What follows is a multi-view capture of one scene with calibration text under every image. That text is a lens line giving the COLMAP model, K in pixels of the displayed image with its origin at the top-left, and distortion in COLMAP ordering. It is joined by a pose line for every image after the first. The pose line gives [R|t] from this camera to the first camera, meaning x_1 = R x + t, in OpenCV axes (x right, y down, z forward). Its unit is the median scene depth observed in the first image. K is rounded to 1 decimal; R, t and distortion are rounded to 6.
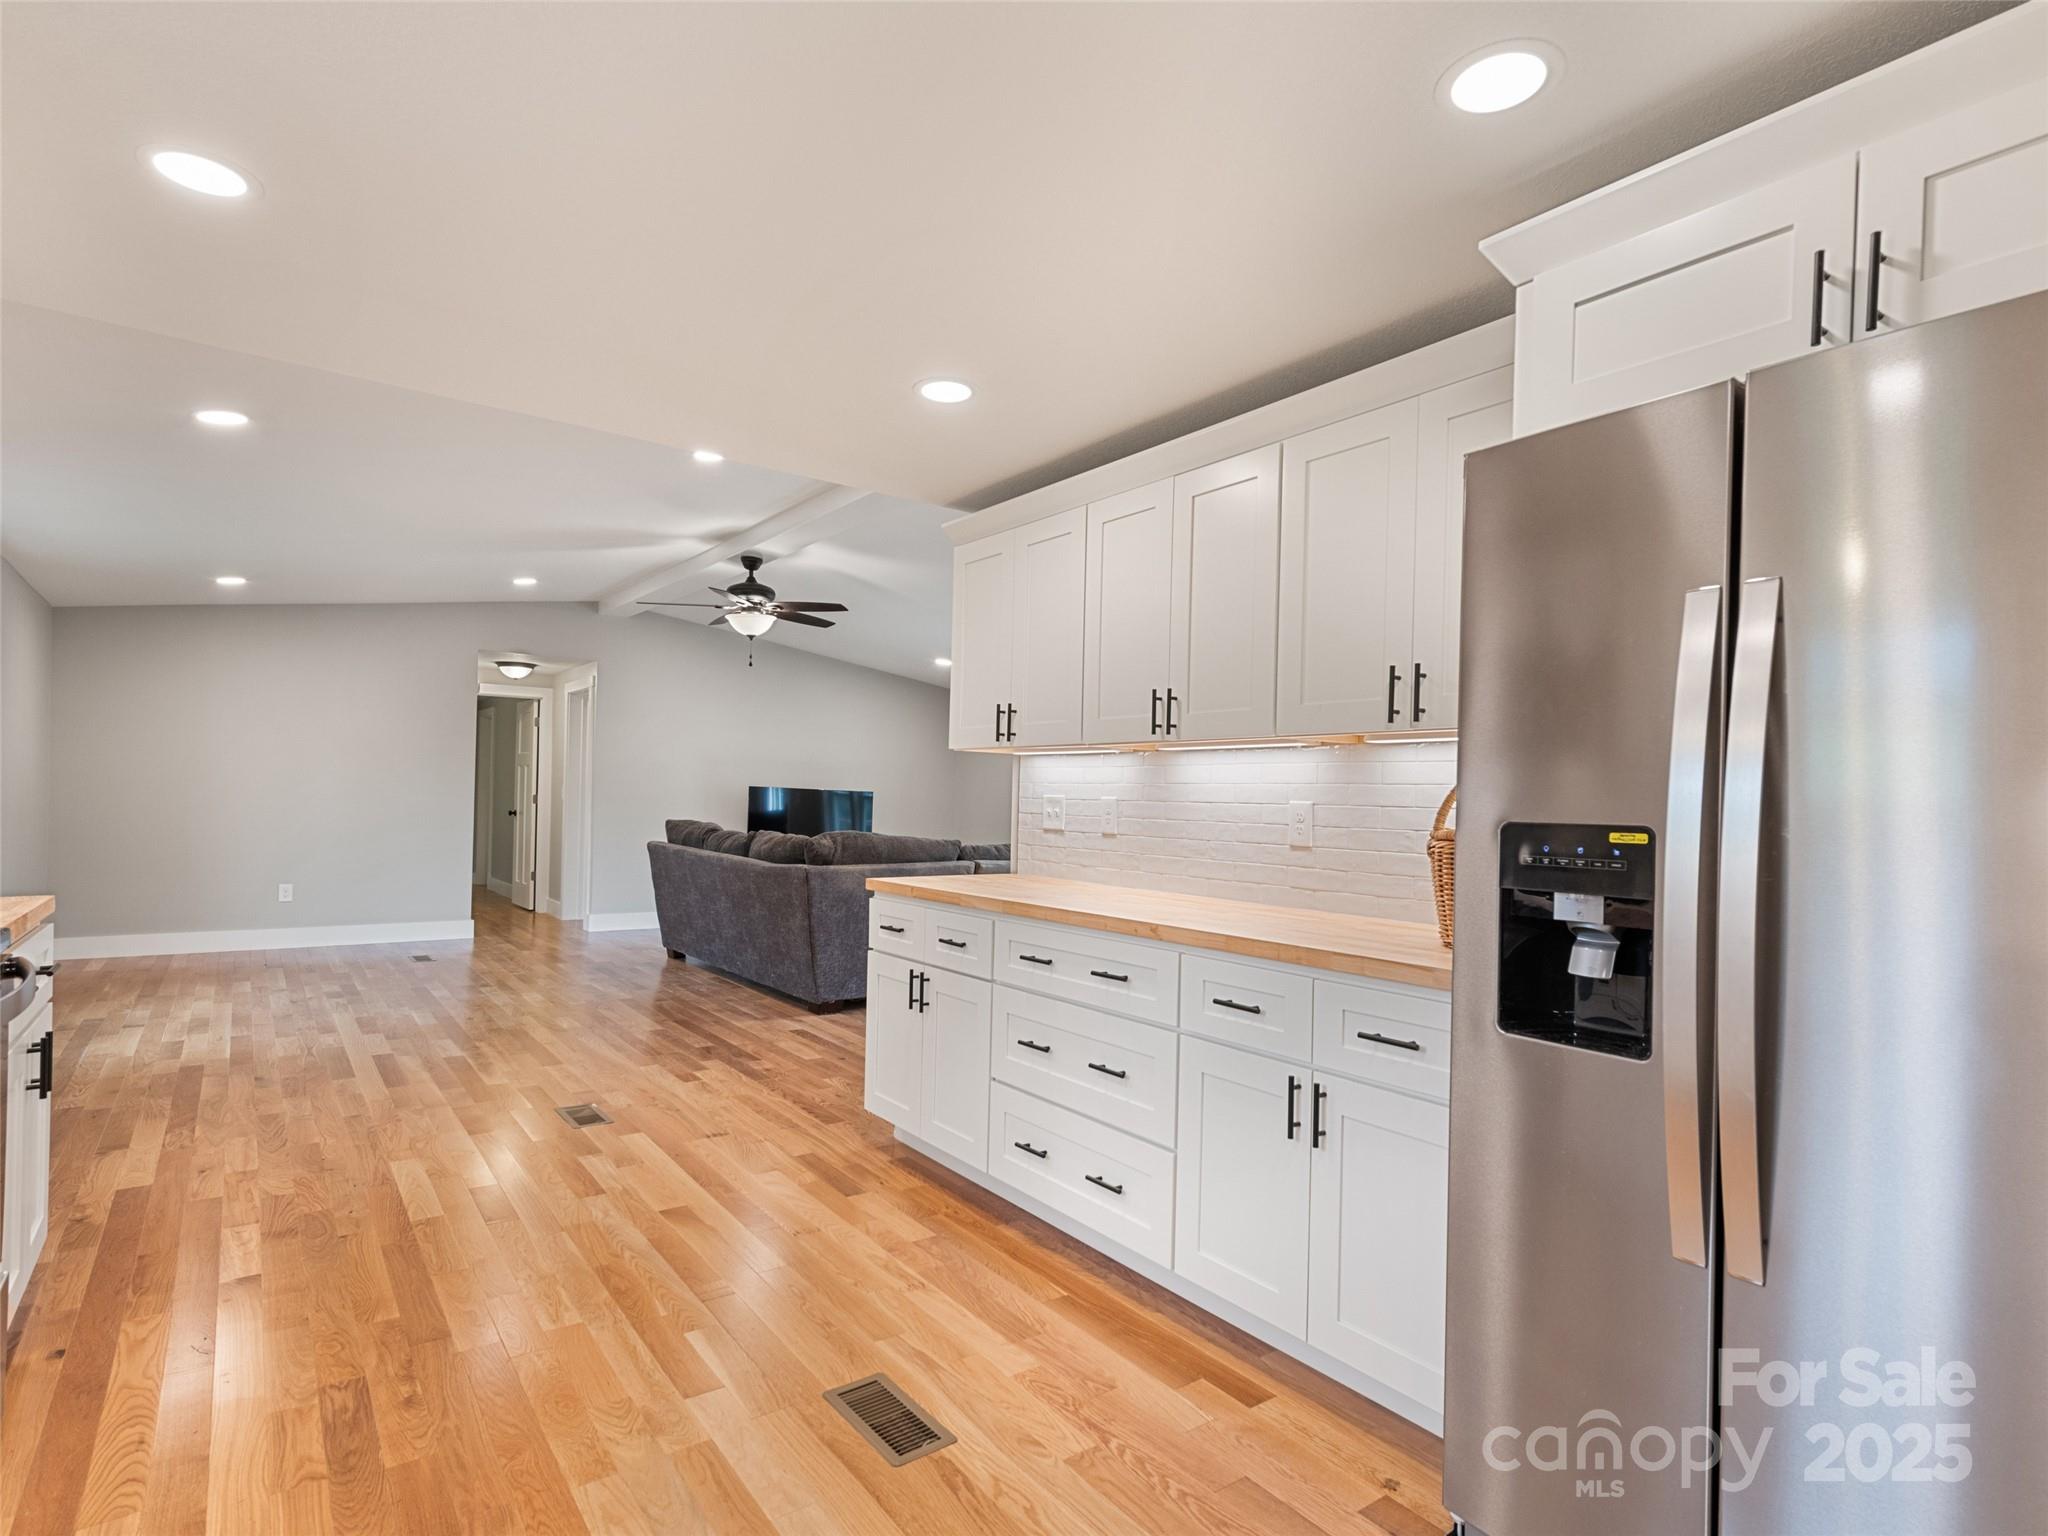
lens RADIAL K [[1092.2, 0, 1080.4], [0, 1092.2, 796.9], [0, 0, 1]] dist [-0.004259, 0.000111]
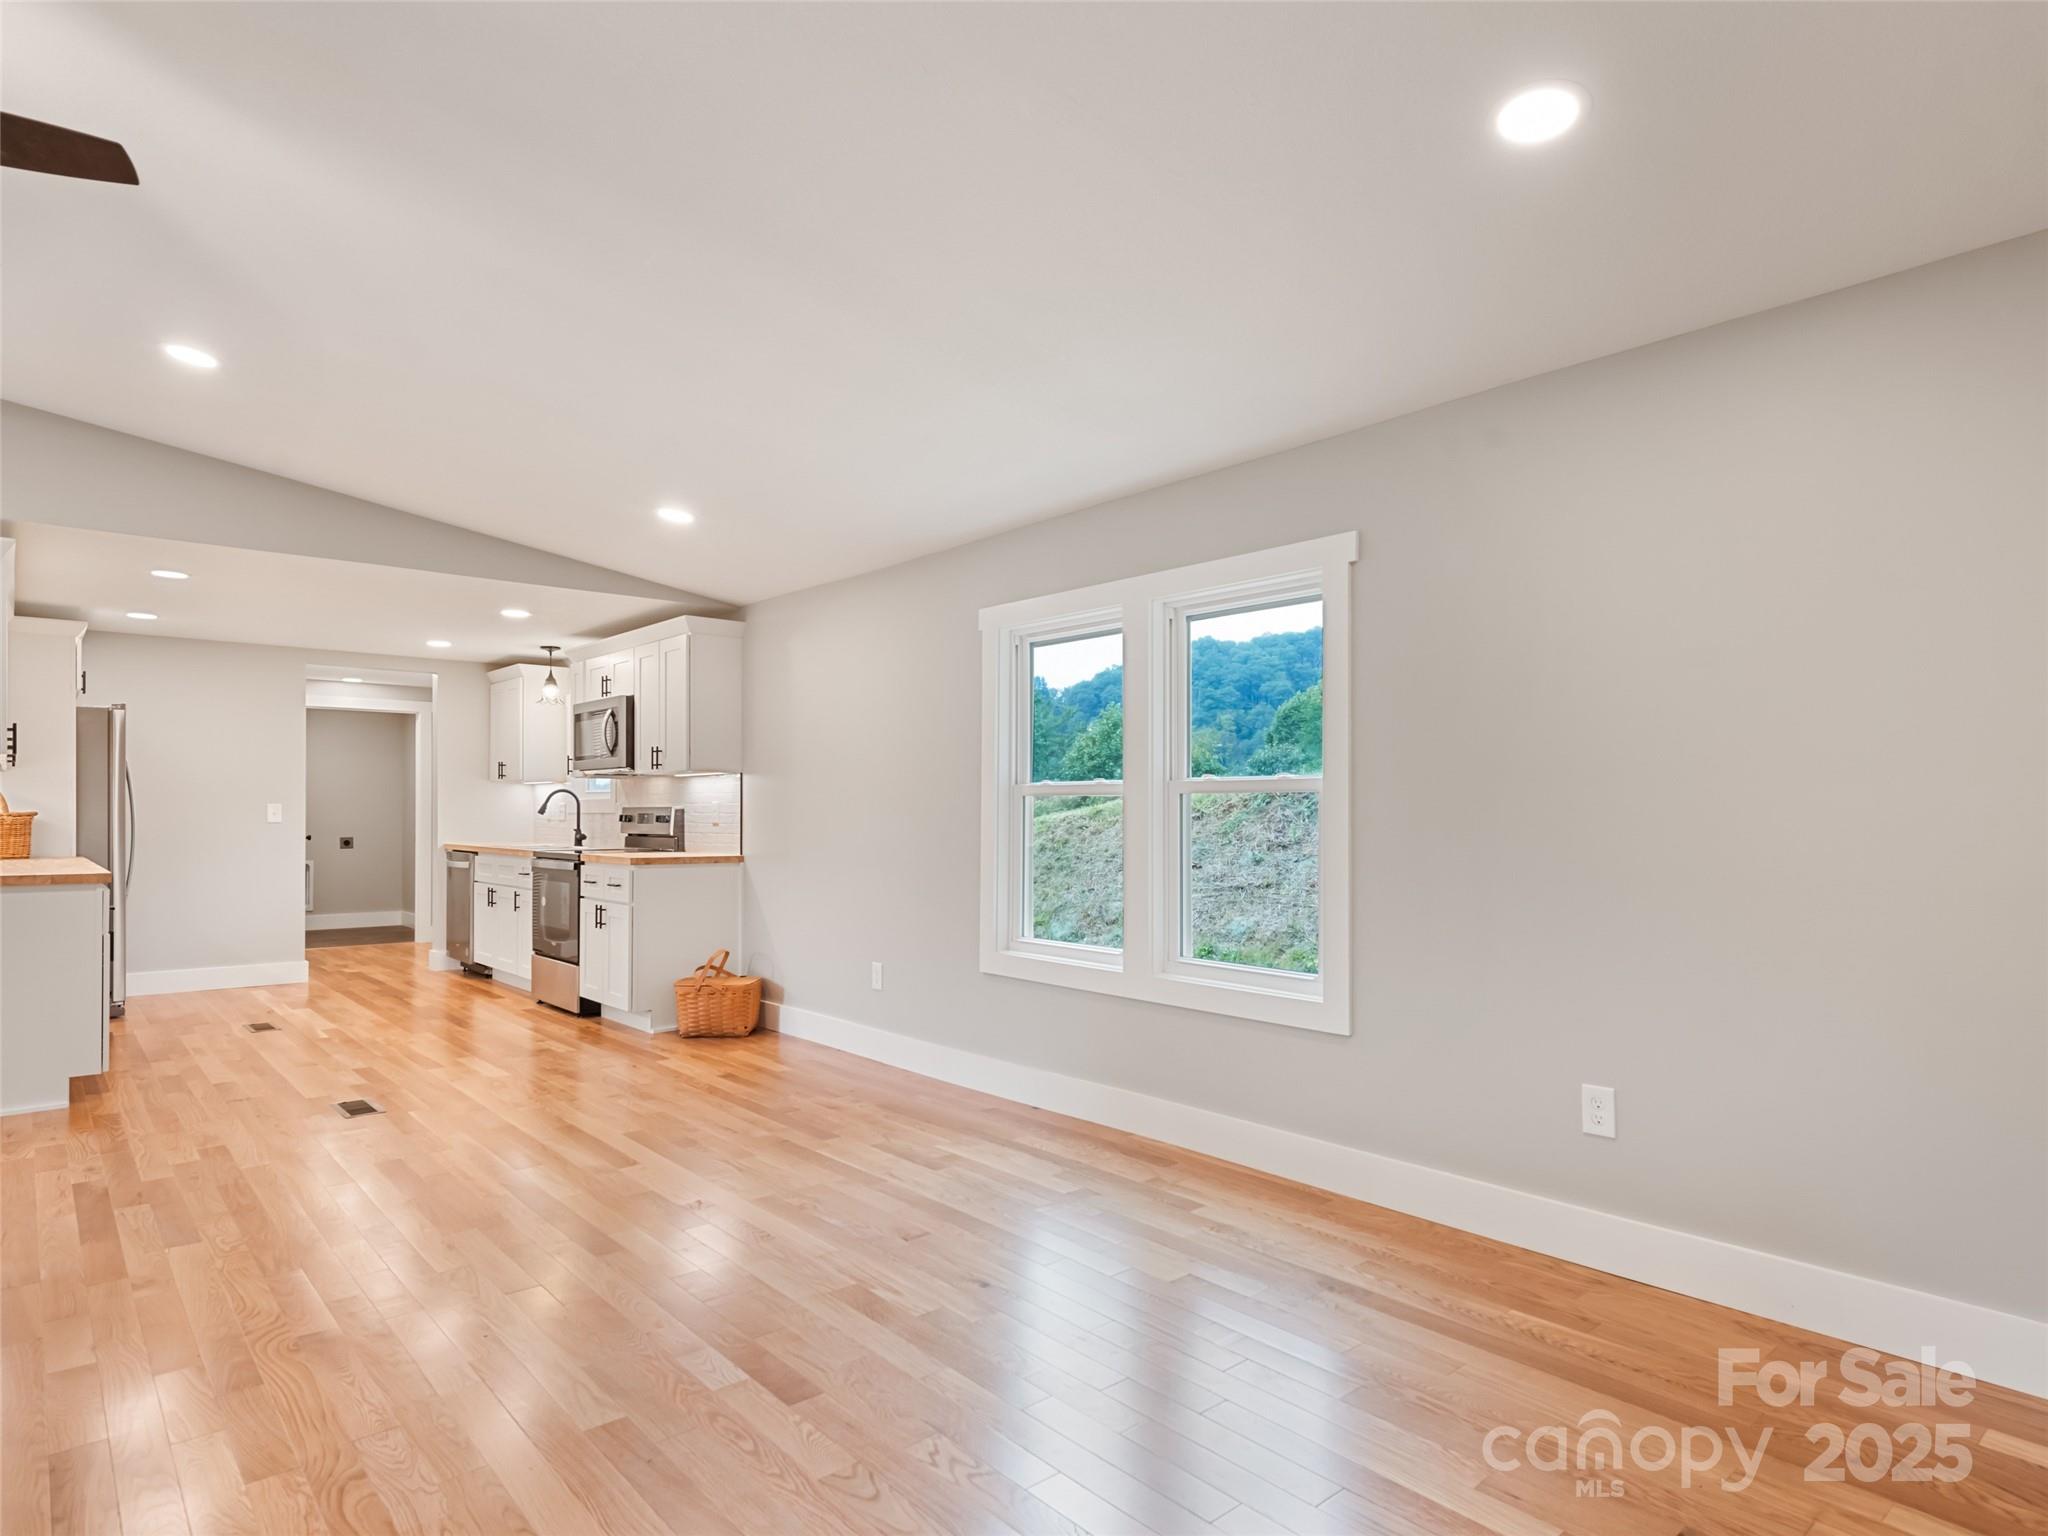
lens RADIAL K [[1133.4, 0, 1040.5], [0, 1133.4, 812.8], [0, 0, 1]] dist [0.003158, -0.000070]
pose [[-0.997125, -0.025489, -0.071355, -0.731884], [-0.025251, 0.999672, -0.004239, -0.005419], [0.071439, -0.002425, -0.997442, 1.525240]]
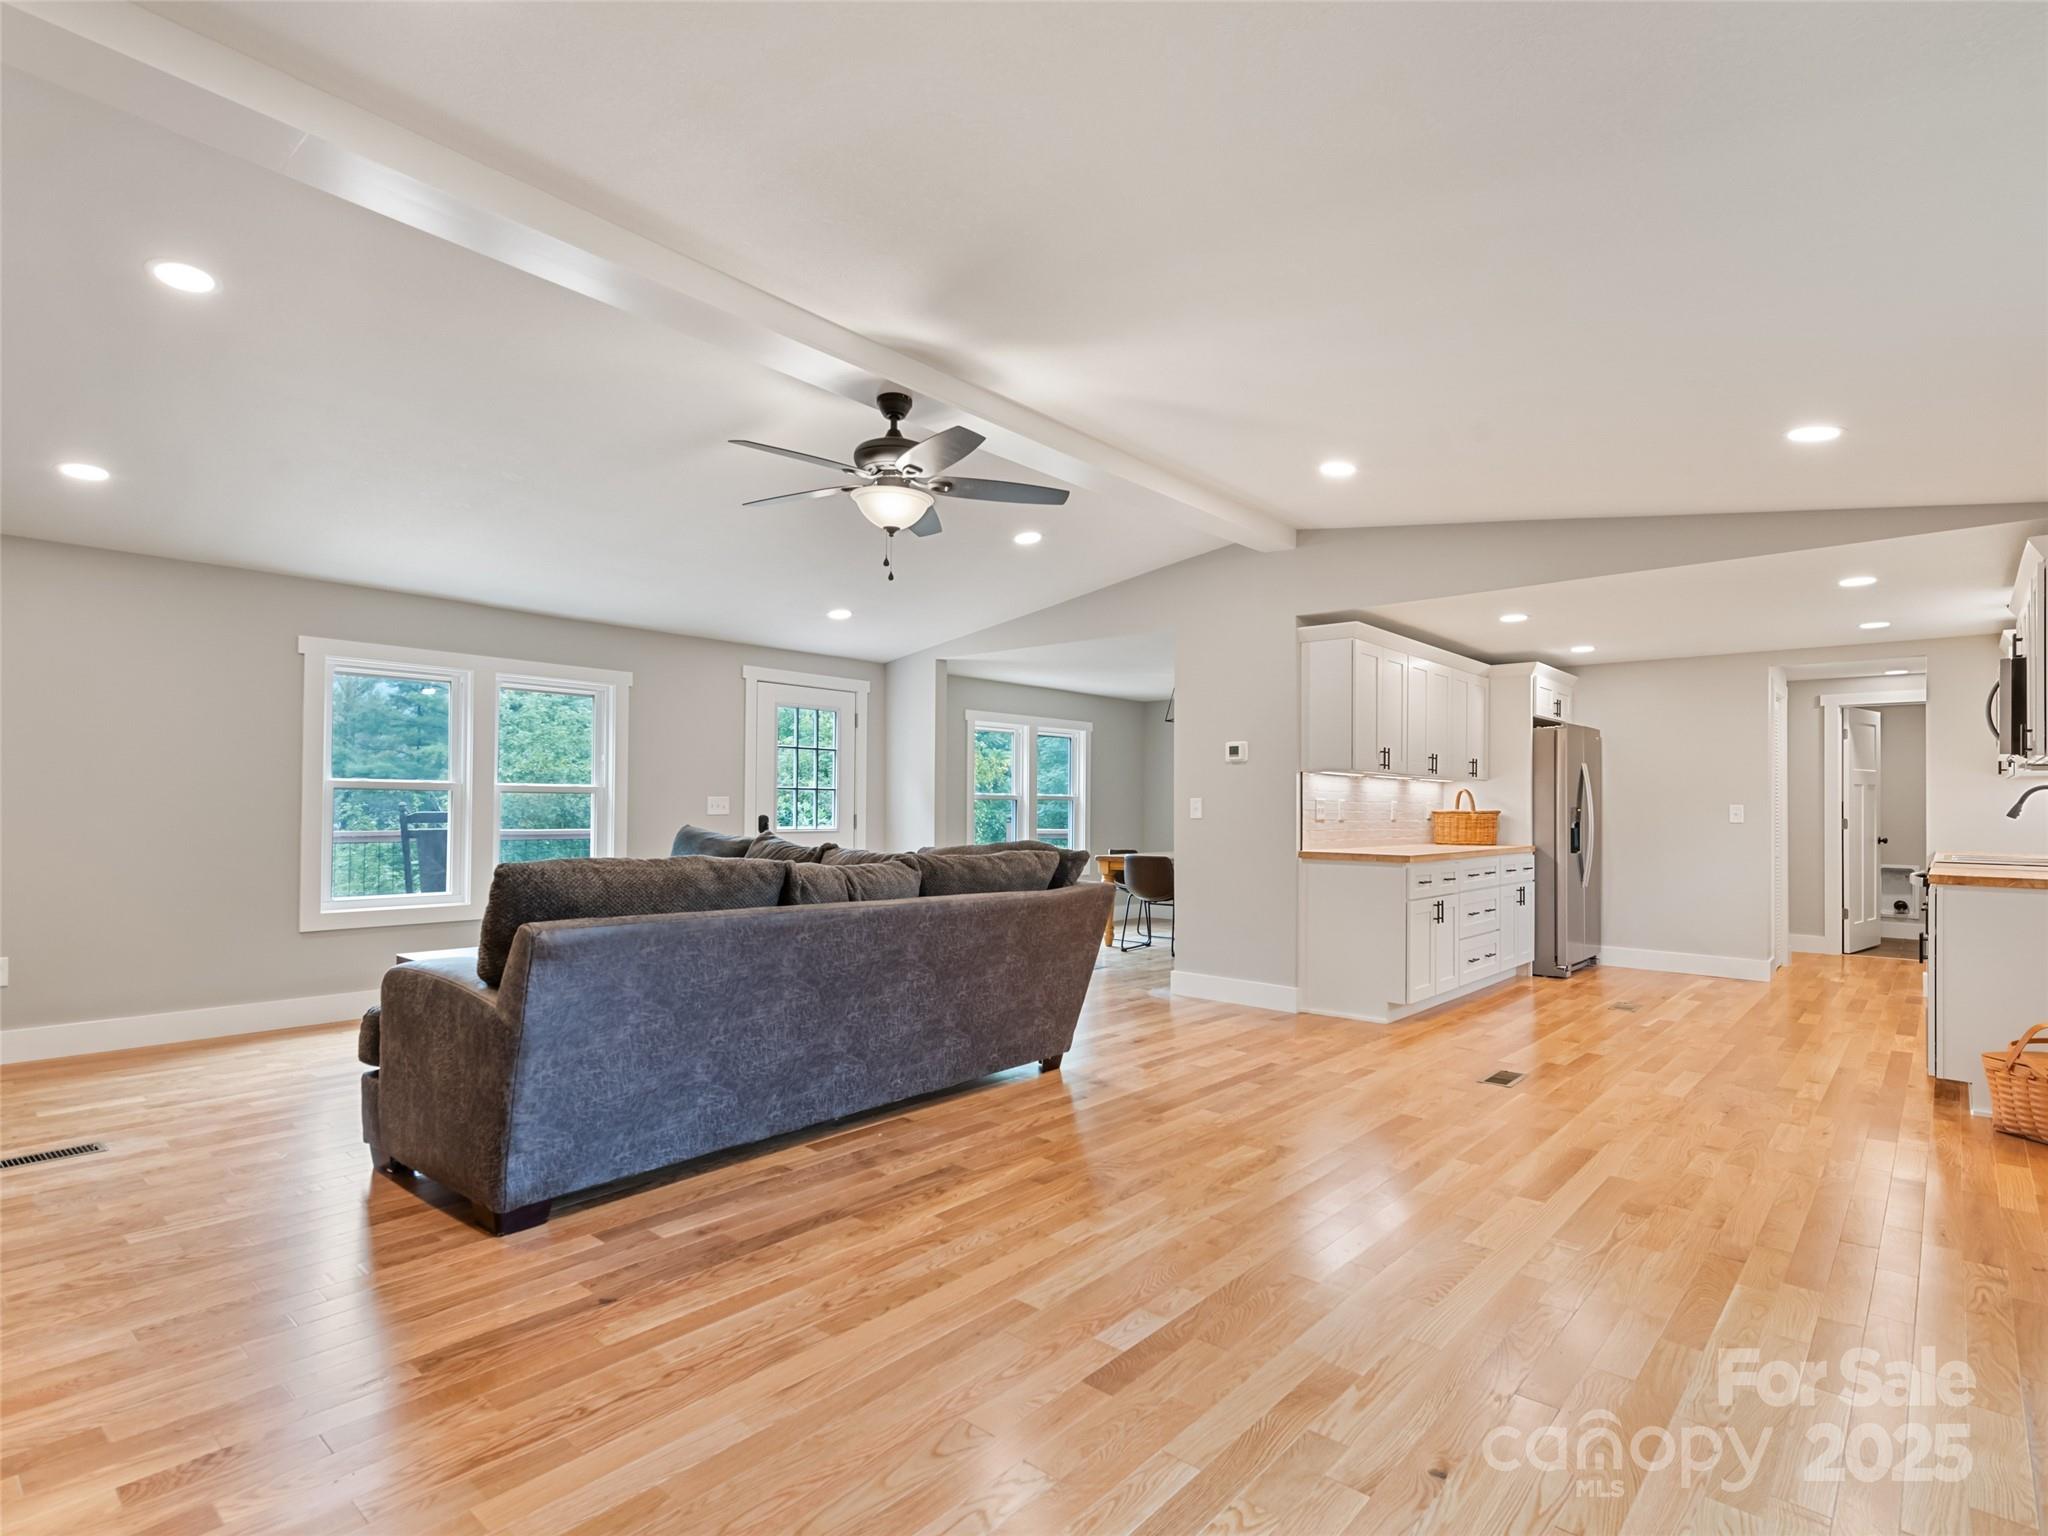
lens RADIAL K [[1048.1, 0, 1026.1], [0, 1048.1, 788.4], [0, 0, 1]] dist [0.011248, -0.001379]
pose [[-0.194817, -0.009407, 0.980794, -1.036267], [-0.016795, 0.999839, 0.006254, -0.012847], [-0.980696, -0.015254, -0.194944, 1.225746]]
